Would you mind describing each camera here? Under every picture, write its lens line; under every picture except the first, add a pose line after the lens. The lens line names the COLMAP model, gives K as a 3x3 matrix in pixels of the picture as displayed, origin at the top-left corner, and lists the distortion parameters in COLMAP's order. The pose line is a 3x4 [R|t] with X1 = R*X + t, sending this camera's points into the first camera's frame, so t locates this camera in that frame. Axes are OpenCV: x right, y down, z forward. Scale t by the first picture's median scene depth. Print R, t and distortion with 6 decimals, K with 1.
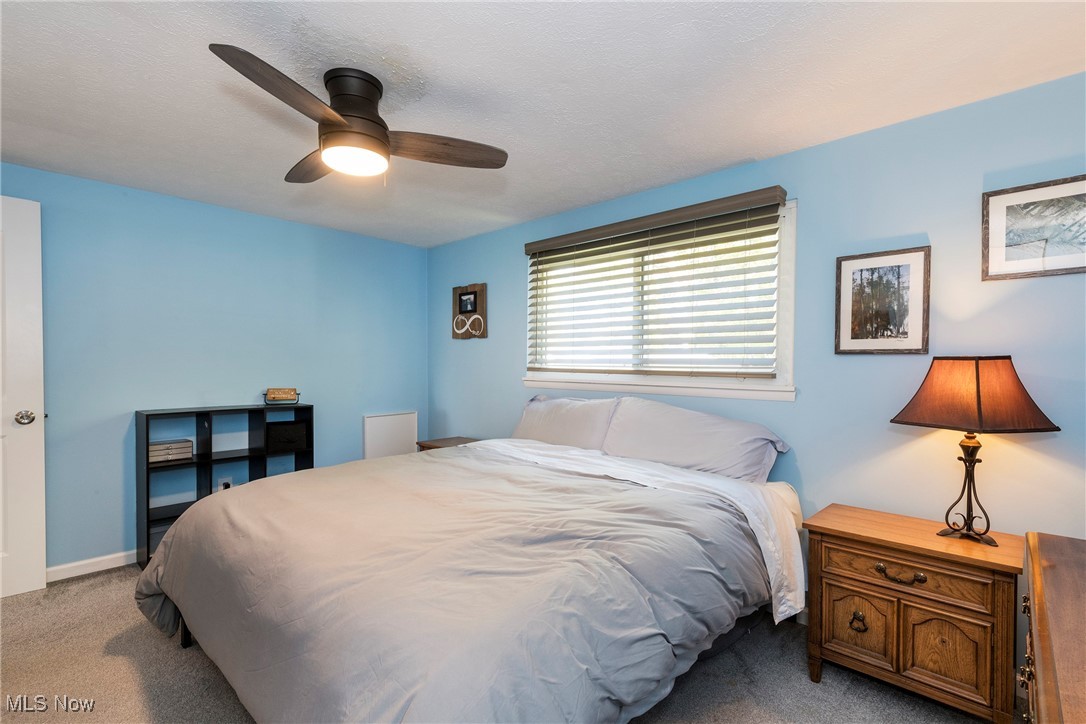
lens RADIAL K [[496.6, 0, 541.6], [0, 496.6, 374.7], [0, 0, 1]] dist [0.002535, 0.000154]
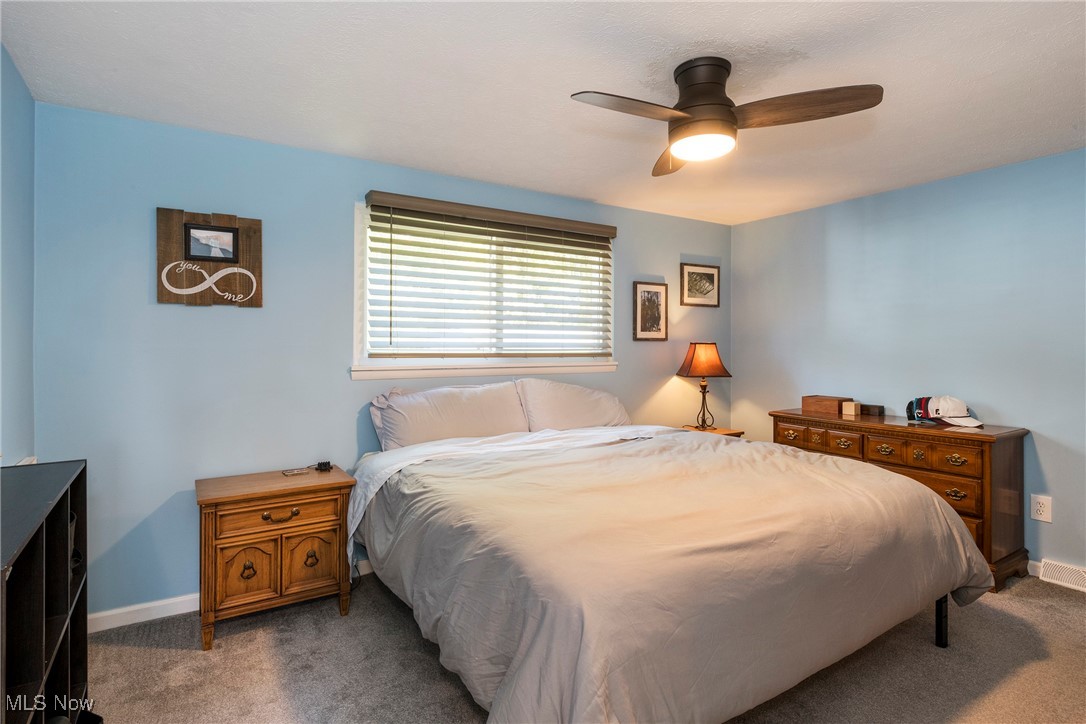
lens RADIAL K [[560.0, 0, 547.3], [0, 560.0, 347.9], [0, 0, 1]] dist [0.010010, 0.000004]
pose [[0.239667, -0.007847, 0.970823, -1.249358], [0.023586, 0.999719, 0.002258, -0.027571], [-0.970569, 0.022357, 0.239785, 0.834489]]
